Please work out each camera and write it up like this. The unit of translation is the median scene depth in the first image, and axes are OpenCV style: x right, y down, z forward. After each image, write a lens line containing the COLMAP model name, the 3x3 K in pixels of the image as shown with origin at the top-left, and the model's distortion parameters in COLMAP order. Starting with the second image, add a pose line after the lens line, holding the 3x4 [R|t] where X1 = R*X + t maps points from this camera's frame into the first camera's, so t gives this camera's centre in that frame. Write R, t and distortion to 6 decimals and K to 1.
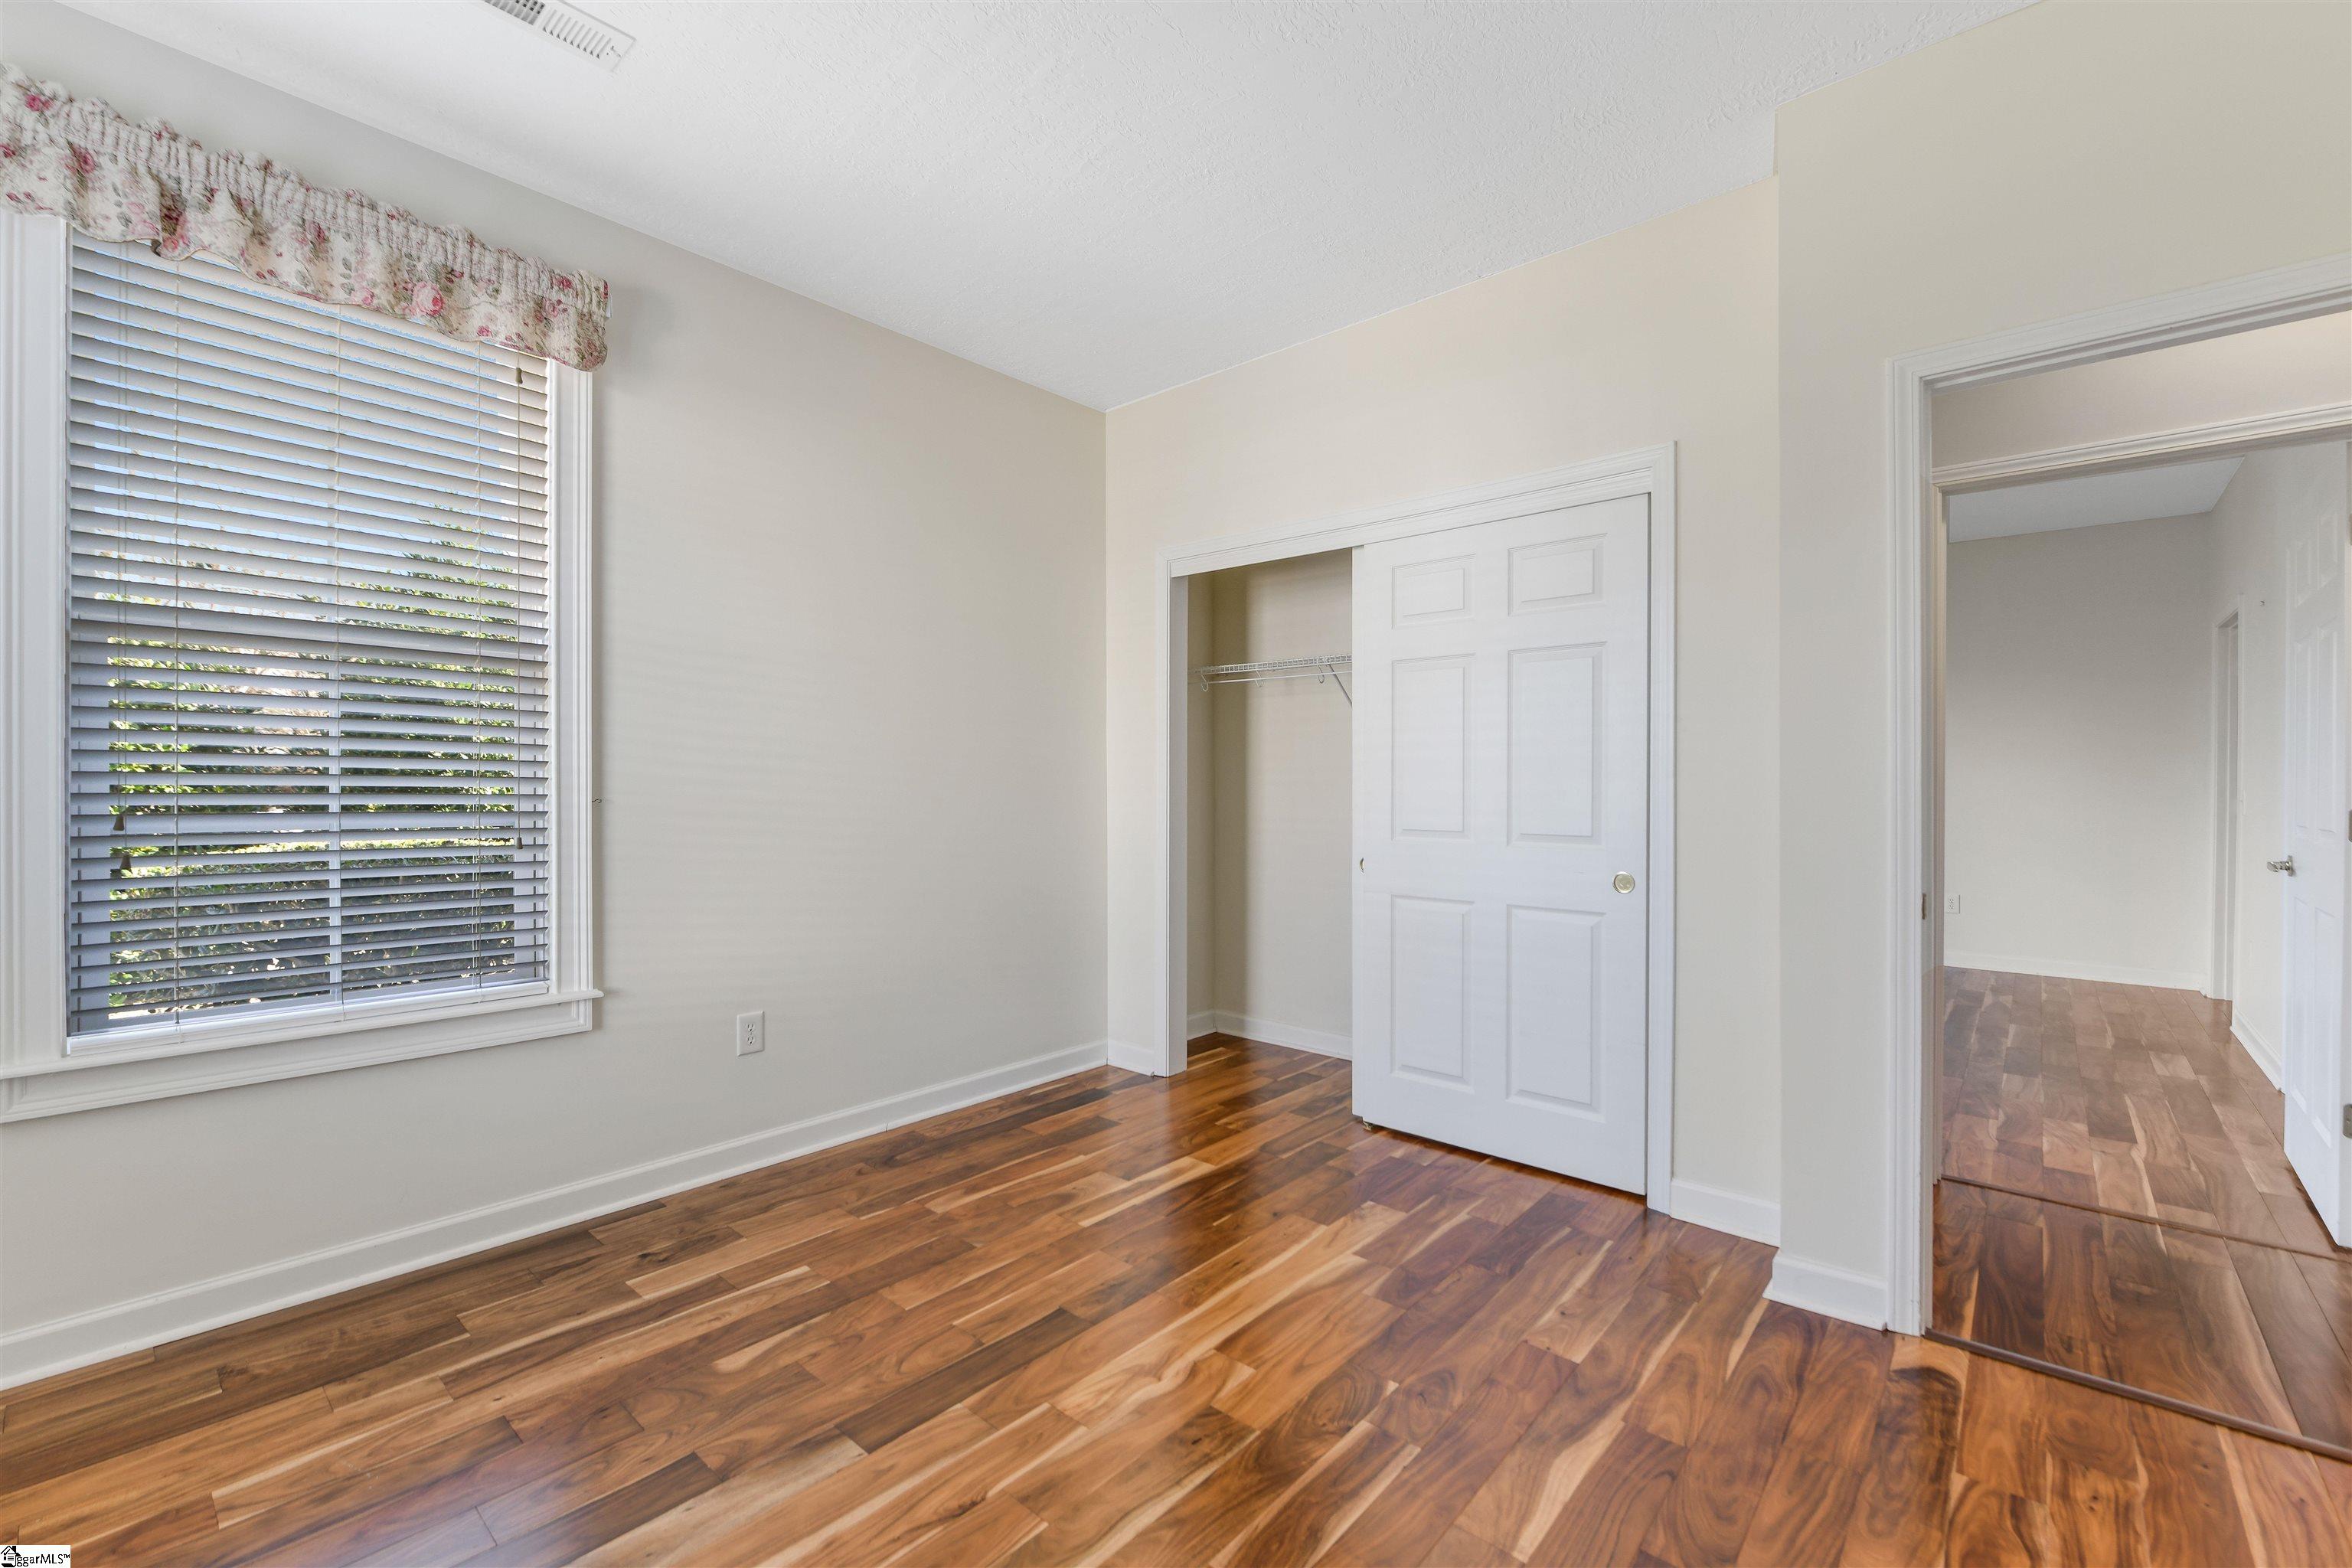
lens RADIAL K [[995.9, 0, 1167.3], [0, 995.9, 793.6], [0, 0, 1]] dist [0.003846, -0.001539]
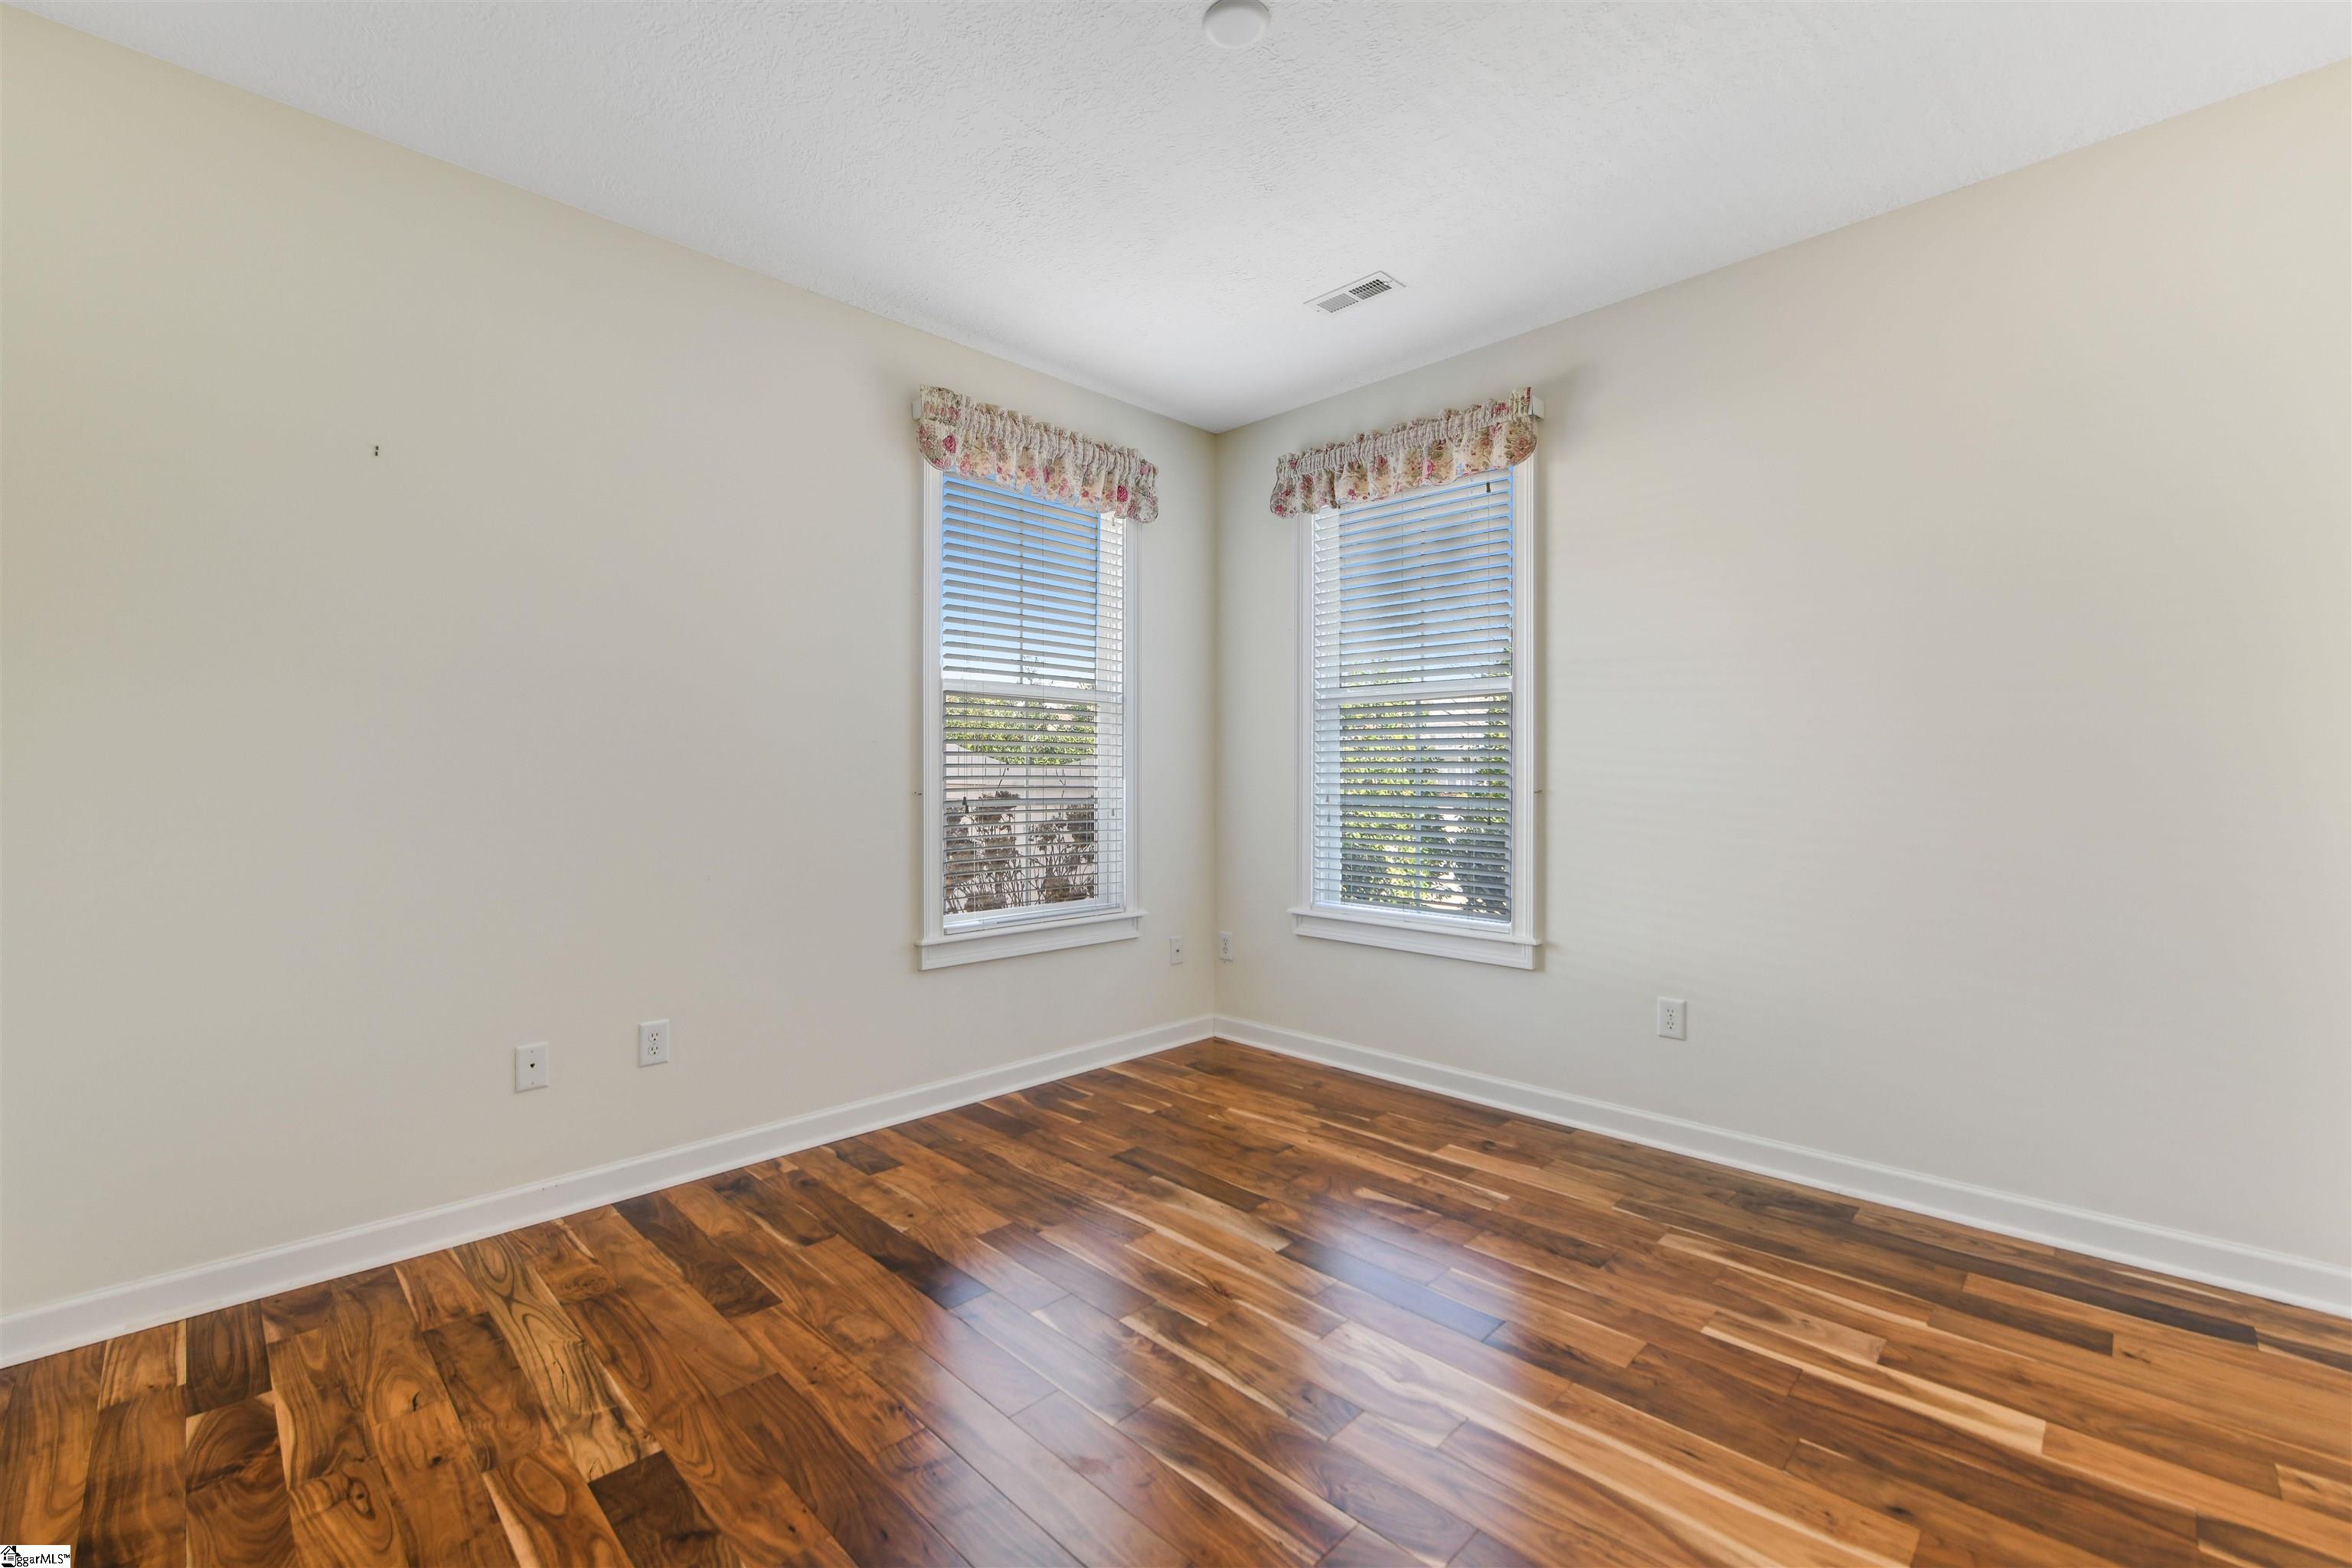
lens RADIAL K [[995.9, 0, 1169.6], [0, 995.9, 774.1], [0, 0, 1]] dist [0.003846, -0.001539]
pose [[-0.061349, -0.004165, -0.998108, 0.781008], [-0.008355, 0.999958, -0.003659, -0.006904], [0.998081, 0.008114, -0.061382, 0.649136]]
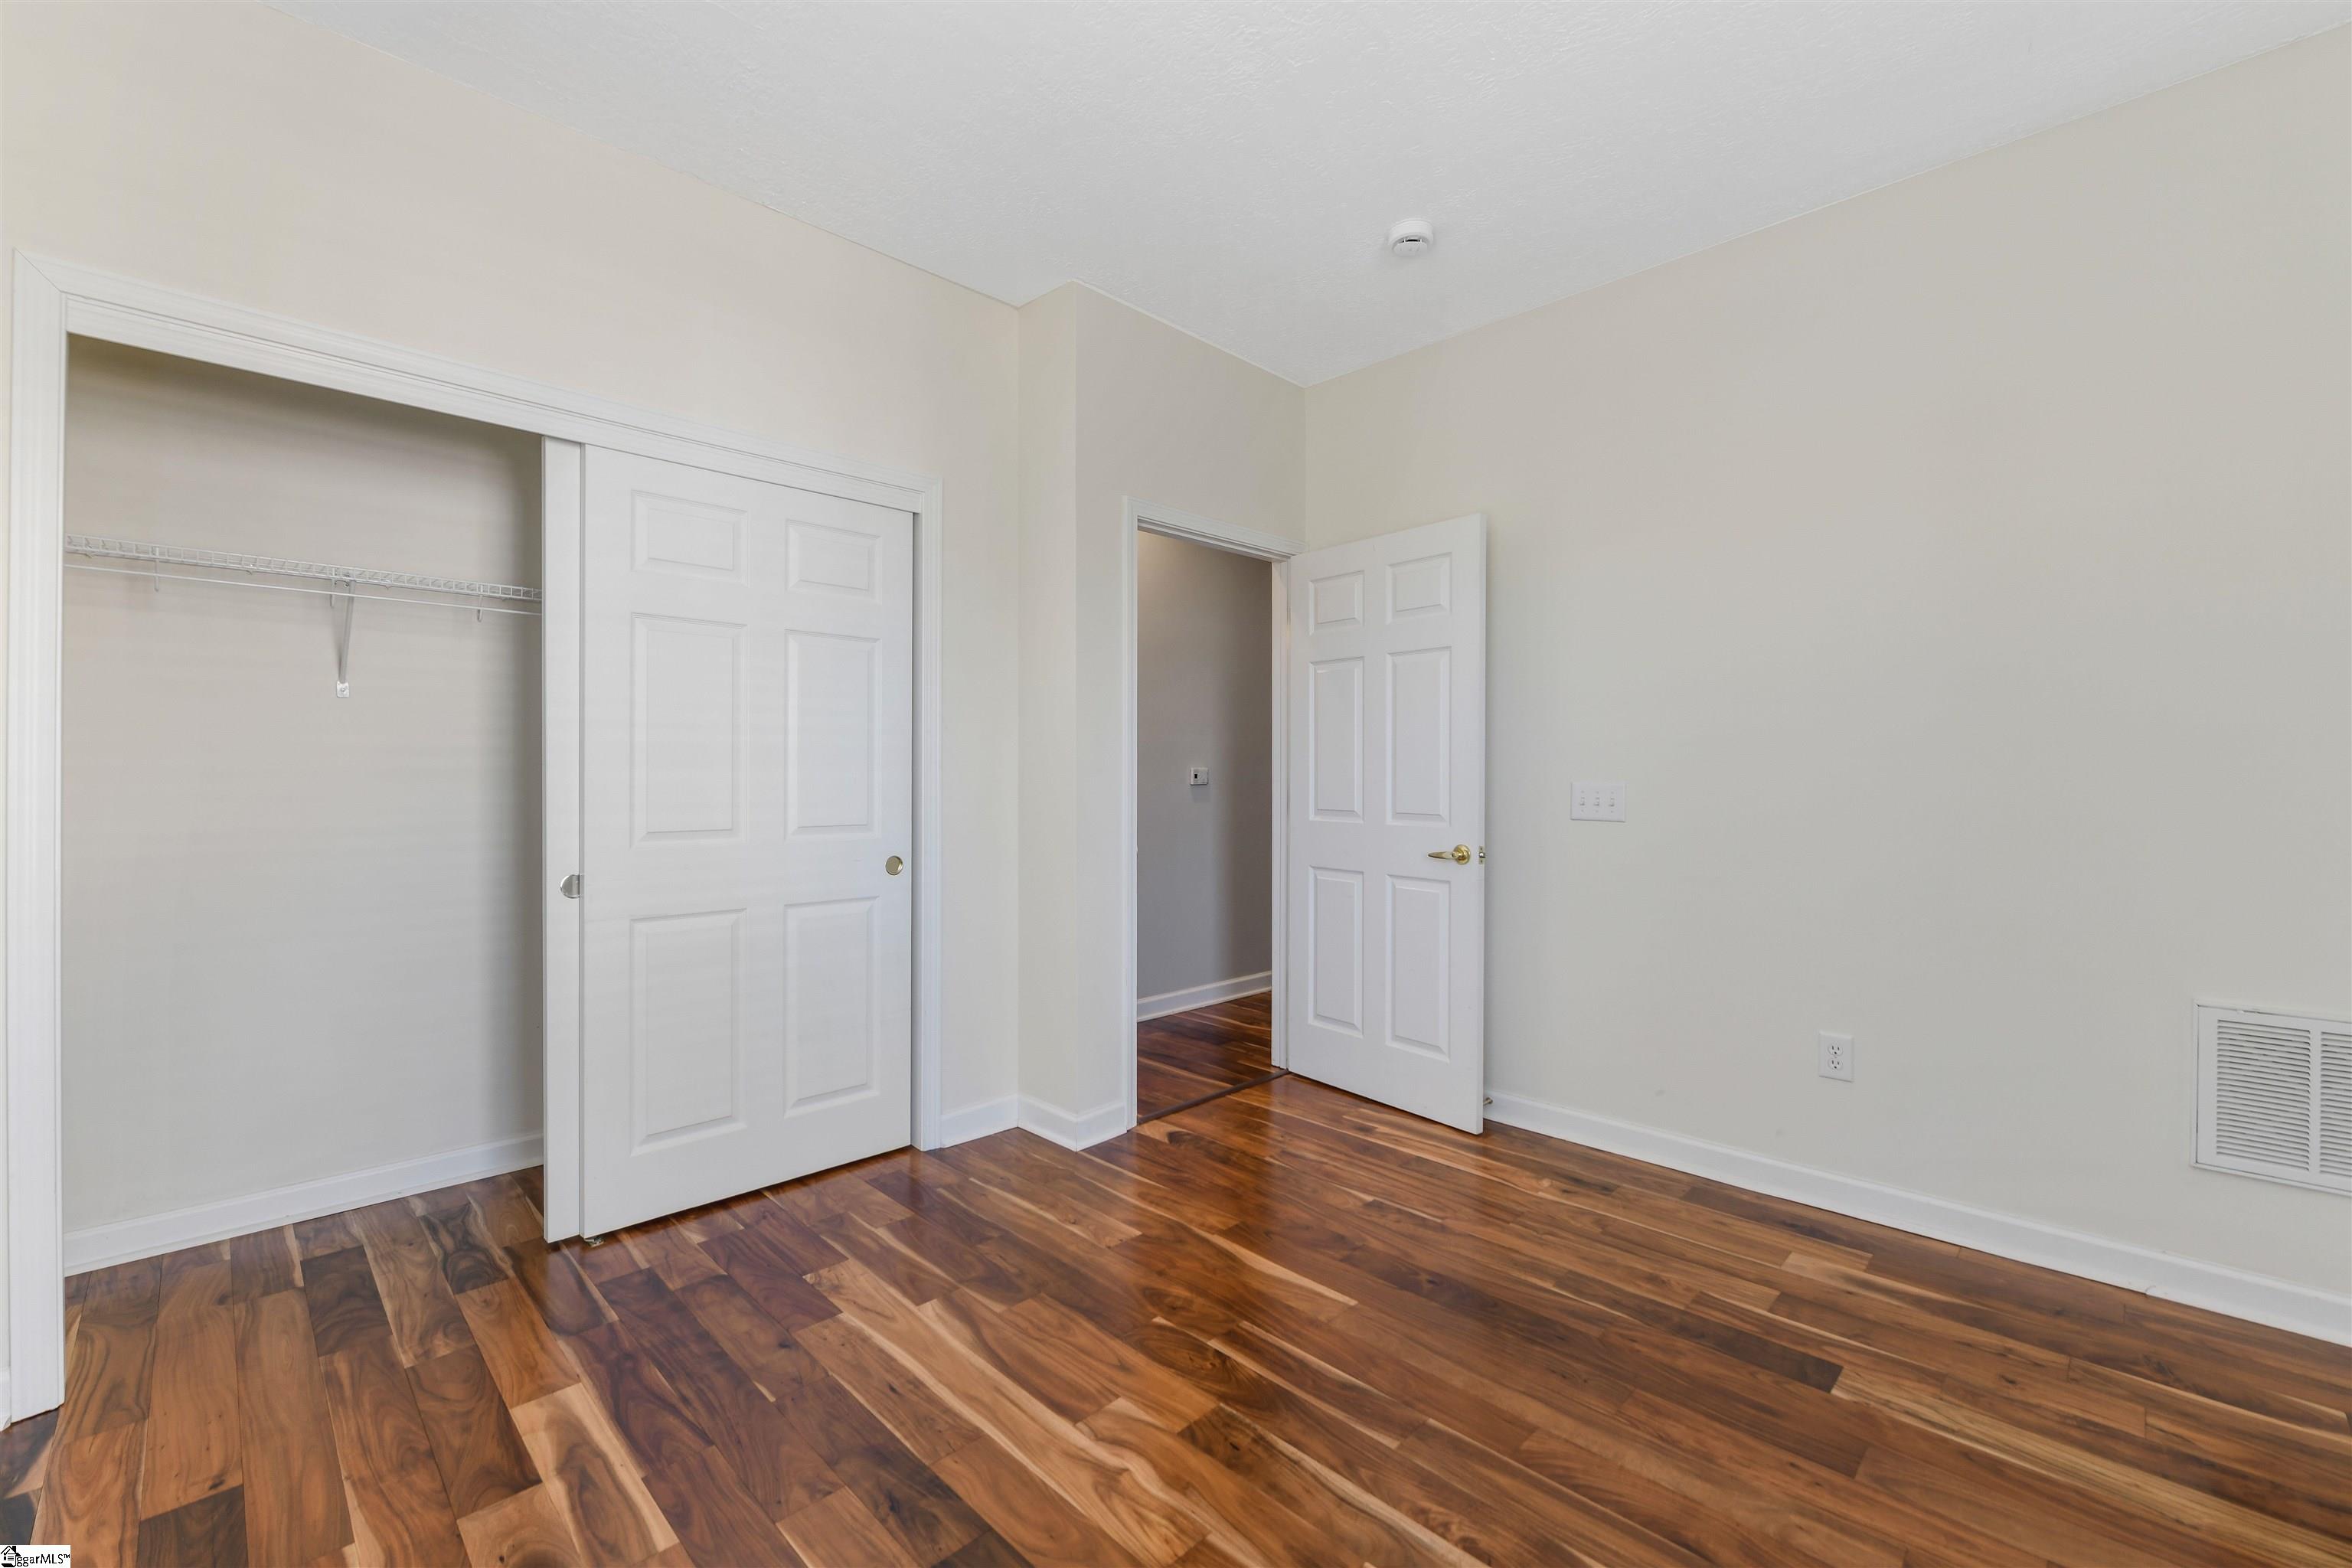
lens RADIAL K [[995.9, 0, 1176.2], [0, 995.9, 776.0], [0, 0, 1]] dist [0.003846, -0.001539]
pose [[0.051445, -0.005833, 0.998659, -0.675783], [0.006990, 0.999961, 0.005480, -0.012370], [-0.998651, 0.006698, 0.051484, 0.712123]]
